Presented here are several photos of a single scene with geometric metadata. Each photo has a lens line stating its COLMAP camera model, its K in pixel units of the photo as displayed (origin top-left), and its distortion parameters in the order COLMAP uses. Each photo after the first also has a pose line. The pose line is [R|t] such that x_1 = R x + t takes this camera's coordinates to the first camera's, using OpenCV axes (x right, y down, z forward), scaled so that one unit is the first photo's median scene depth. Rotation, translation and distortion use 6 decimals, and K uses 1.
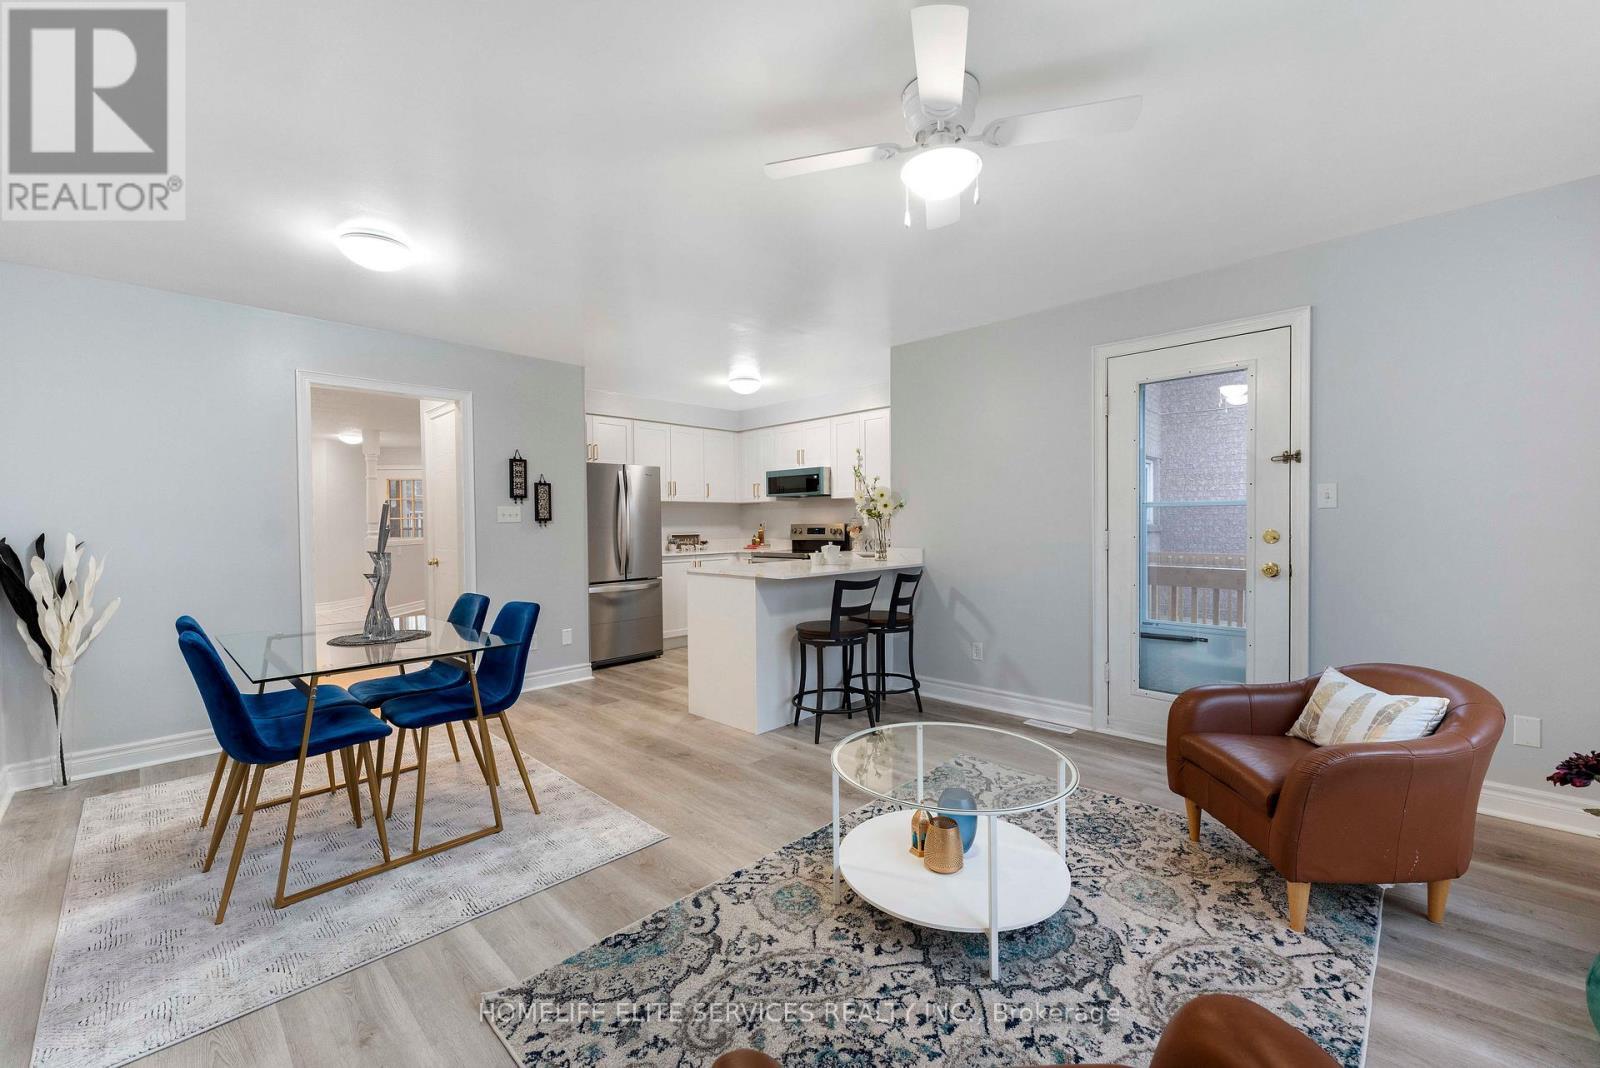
lens RADIAL K [[644.0, 0, 805.7], [0, 644.0, 534.4], [0, 0, 1]] dist [0.000775, 0.000048]
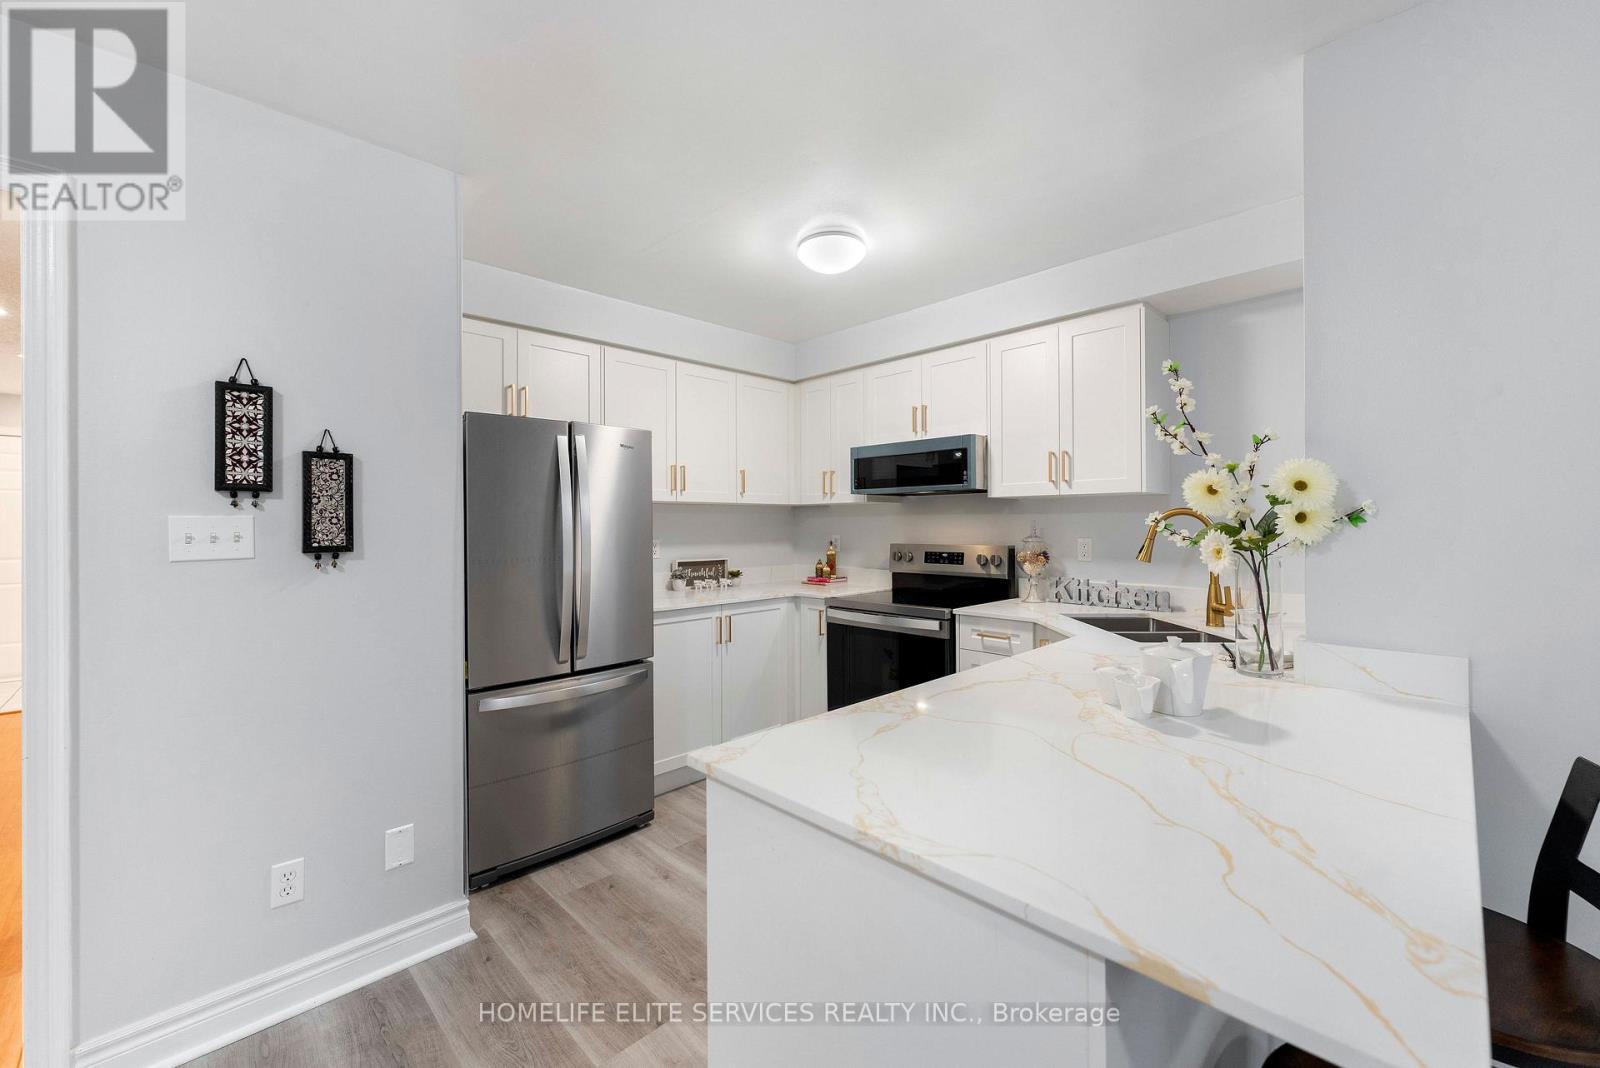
lens RADIAL K [[644.0, 0, 805.7], [0, 644.0, 534.4], [0, 0, 1]] dist [0.000775, 0.000048]
pose [[0.999619, 0.004437, -0.027226, -0.089217], [-0.004485, 0.999989, -0.001681, -0.024834], [0.027219, 0.001803, 0.999628, 0.485149]]
